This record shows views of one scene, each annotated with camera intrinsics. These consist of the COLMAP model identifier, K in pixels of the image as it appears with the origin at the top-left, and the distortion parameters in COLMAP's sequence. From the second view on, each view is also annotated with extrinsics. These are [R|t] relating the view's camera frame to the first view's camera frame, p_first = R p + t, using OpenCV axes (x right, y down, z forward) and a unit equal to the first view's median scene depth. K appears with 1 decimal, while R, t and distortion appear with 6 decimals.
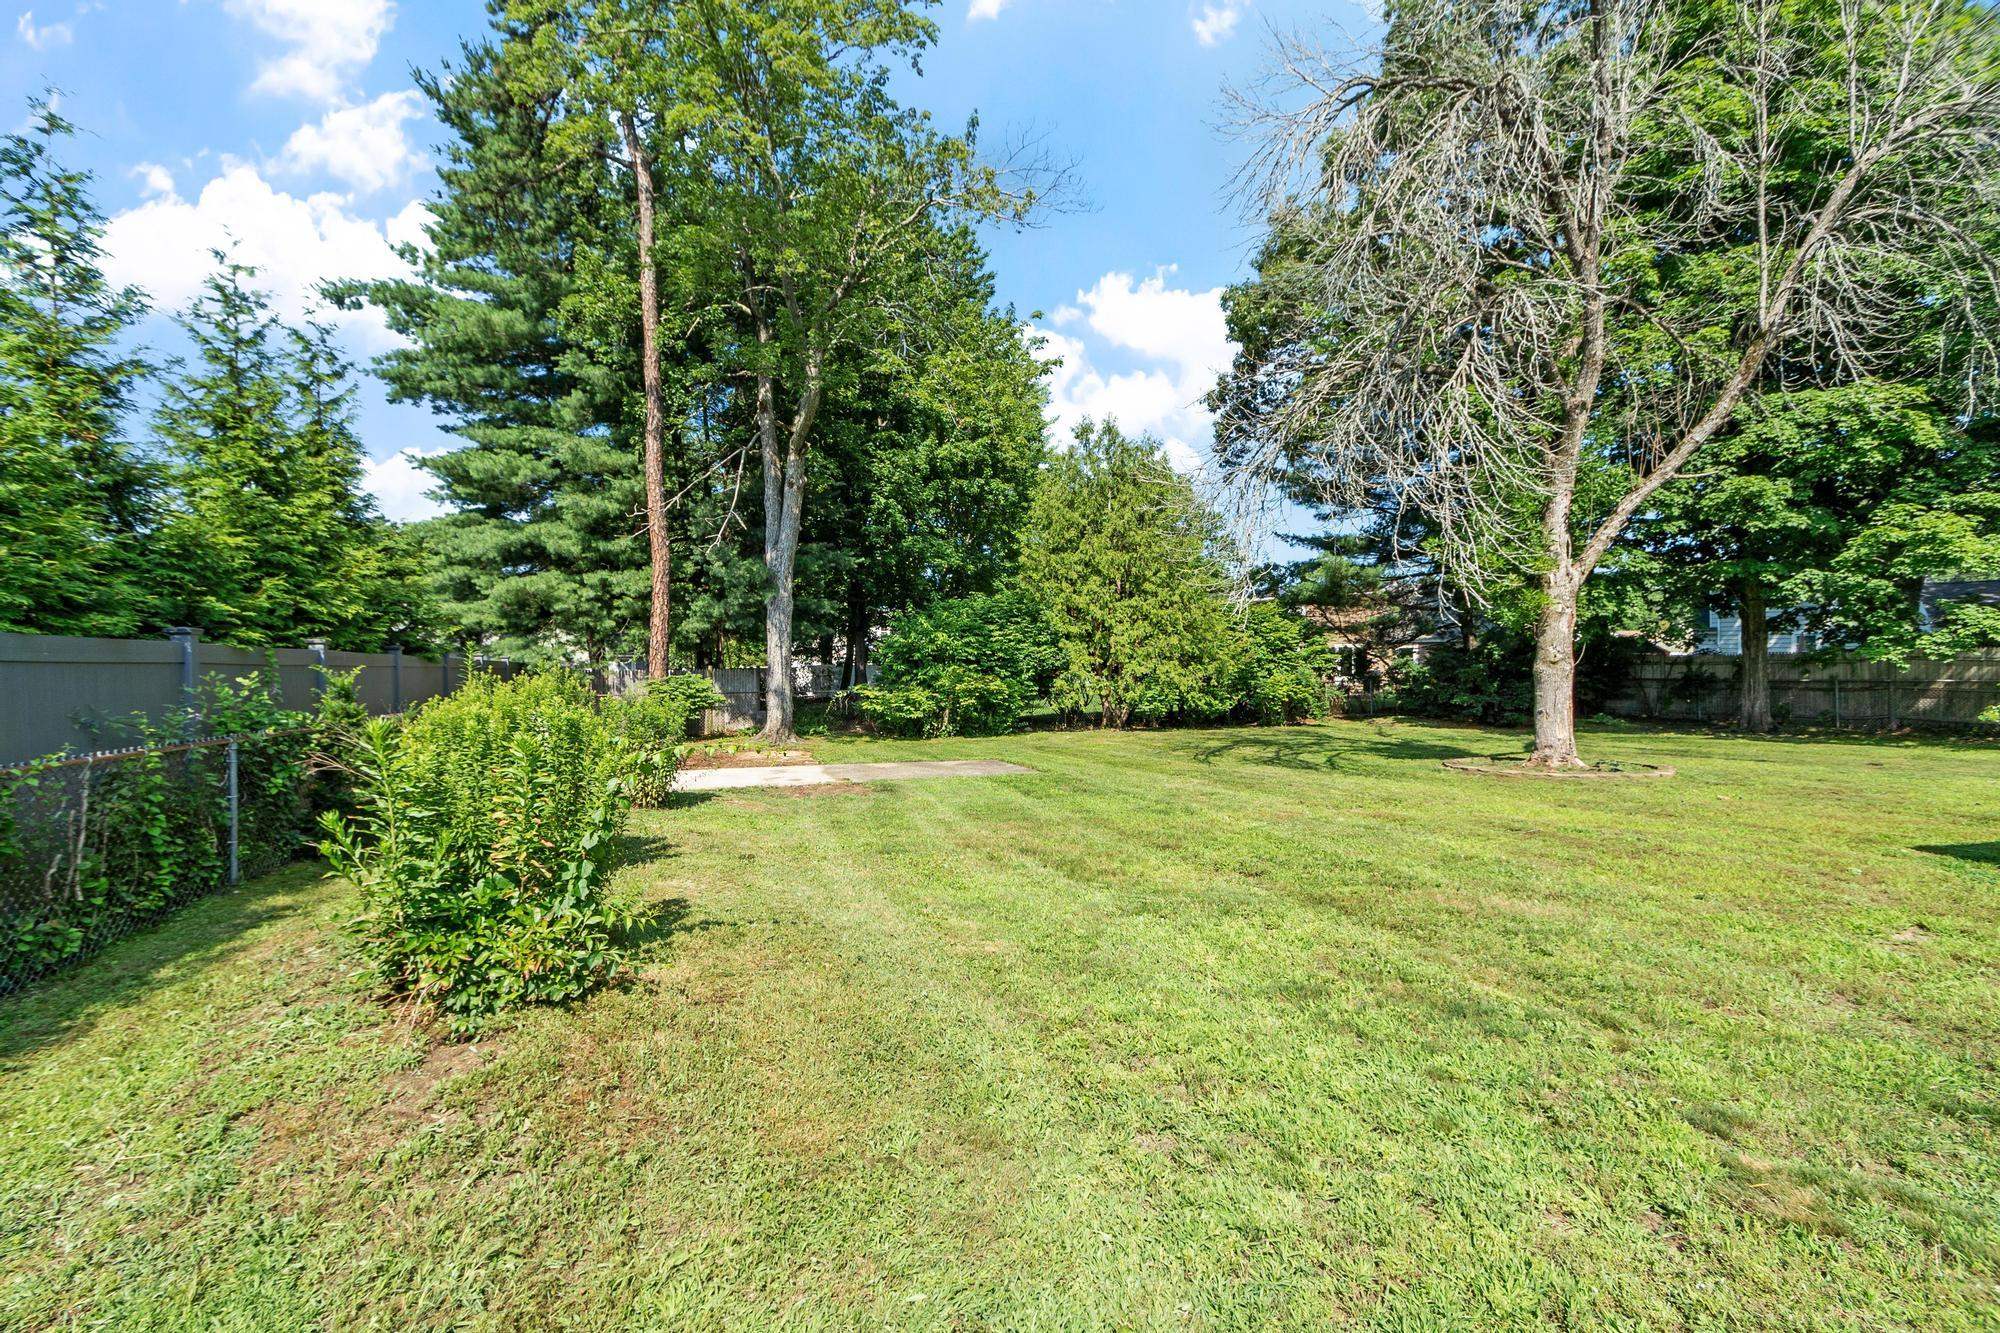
lens RADIAL K [[887.4, 0, 955.6], [0, 887.4, 691.1], [0, 0, 1]] dist [-0.000547, -0.000265]
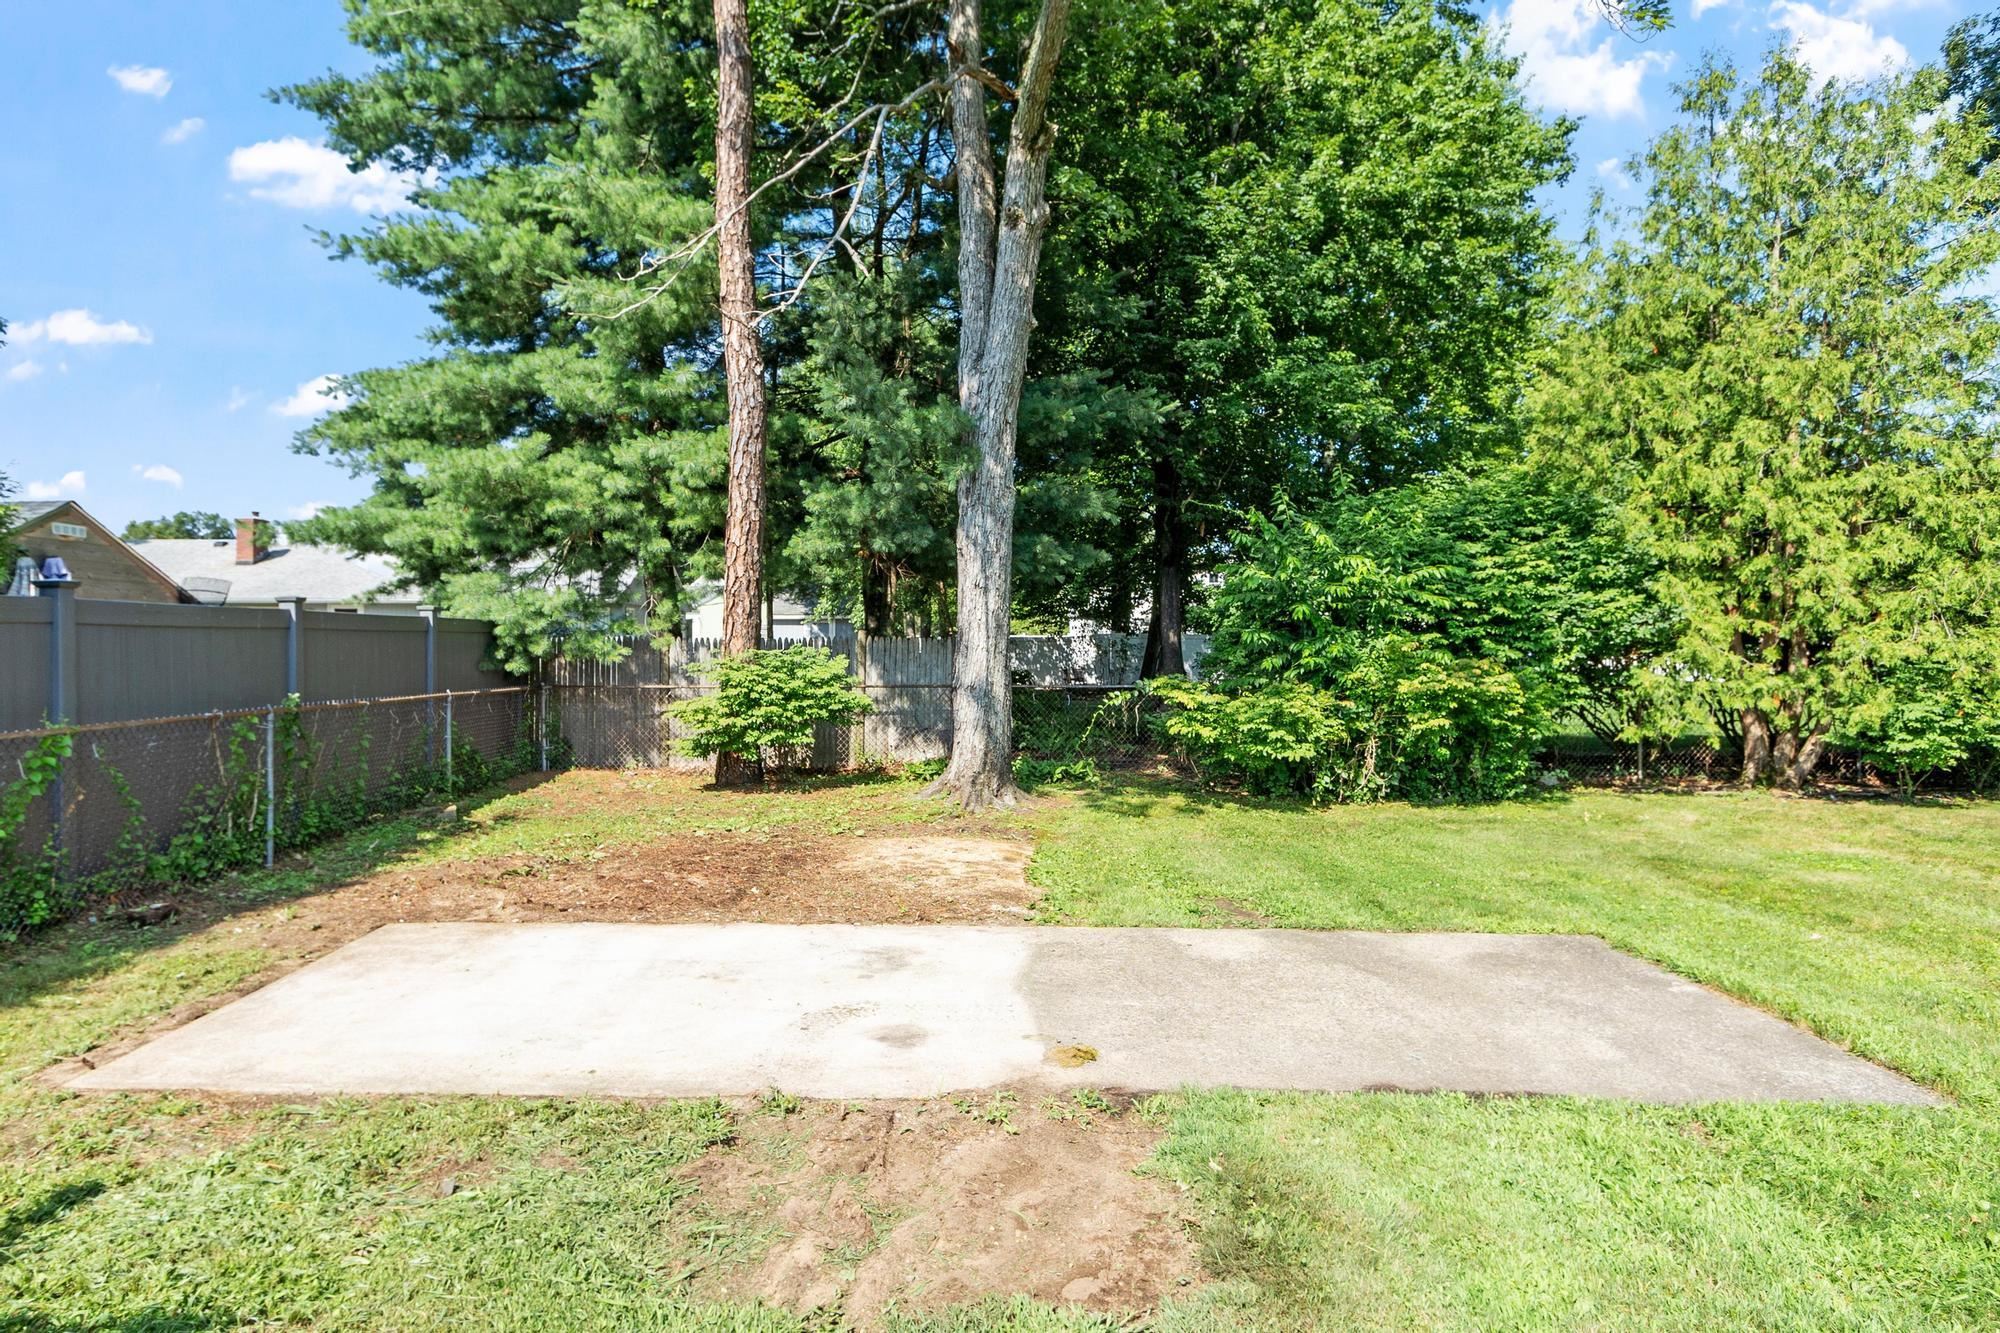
lens RADIAL K [[1200.9, 0, 950.8], [0, 1200.9, 668.6], [0, 0, 1]] dist [0.001659, 0.000915]
pose [[0.957119, 0.016577, -0.289220, -0.036166], [-0.017172, 0.999852, 0.000480, -0.009303], [0.289185, 0.004507, 0.957262, 0.391064]]
